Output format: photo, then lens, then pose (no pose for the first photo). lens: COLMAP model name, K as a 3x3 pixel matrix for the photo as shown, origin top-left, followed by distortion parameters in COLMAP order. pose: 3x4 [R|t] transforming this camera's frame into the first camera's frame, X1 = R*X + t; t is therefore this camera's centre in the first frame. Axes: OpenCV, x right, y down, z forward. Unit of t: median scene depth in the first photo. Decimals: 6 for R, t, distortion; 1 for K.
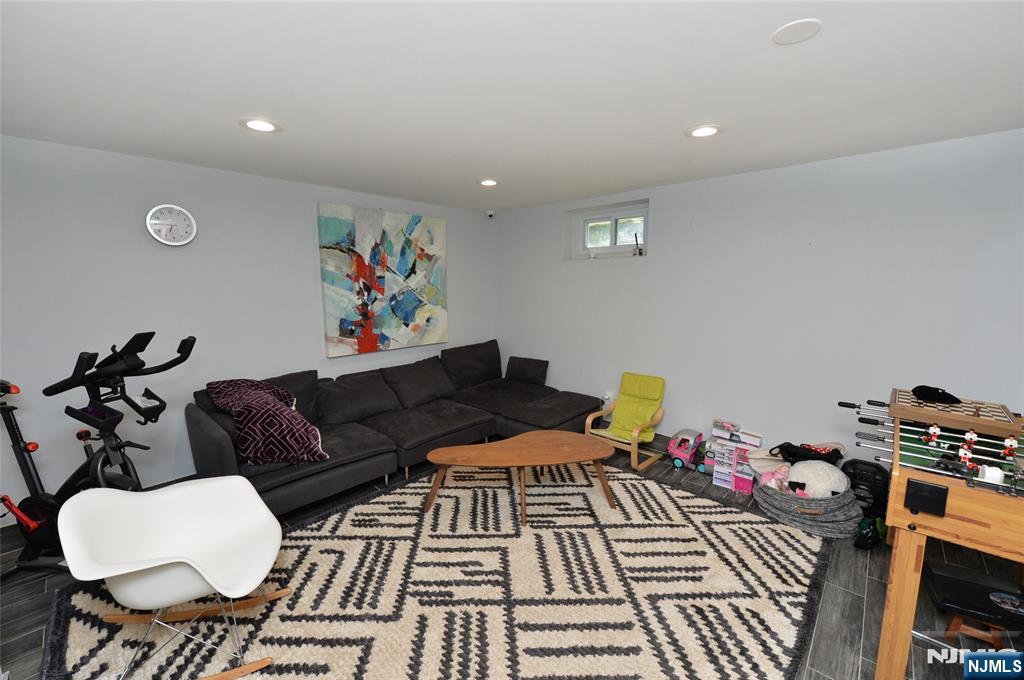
lens RADIAL K [[442.5, 0, 520.2], [0, 442.5, 334.4], [0, 0, 1]] dist [-0.005065, -0.000721]
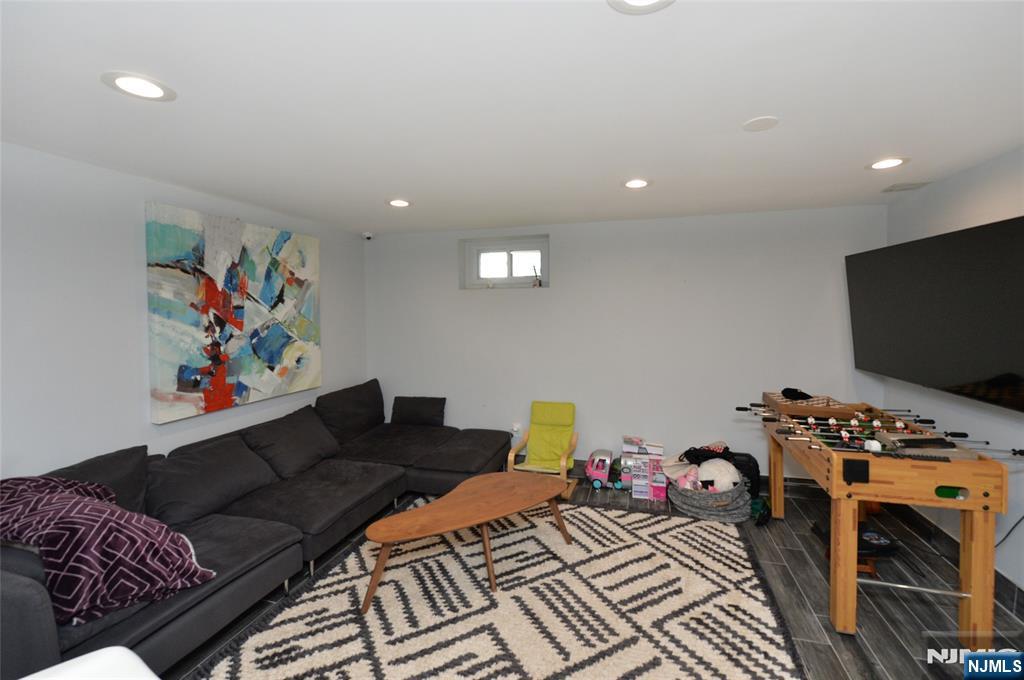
lens RADIAL K [[442.5, 0, 559.0], [0, 442.5, 311.5], [0, 0, 1]] dist [-0.005065, -0.000721]
pose [[0.871725, -0.003432, 0.489984, -0.291915], [0.060248, 0.993139, -0.100230, -0.018911], [-0.486278, 0.116894, 0.865950, 0.115819]]
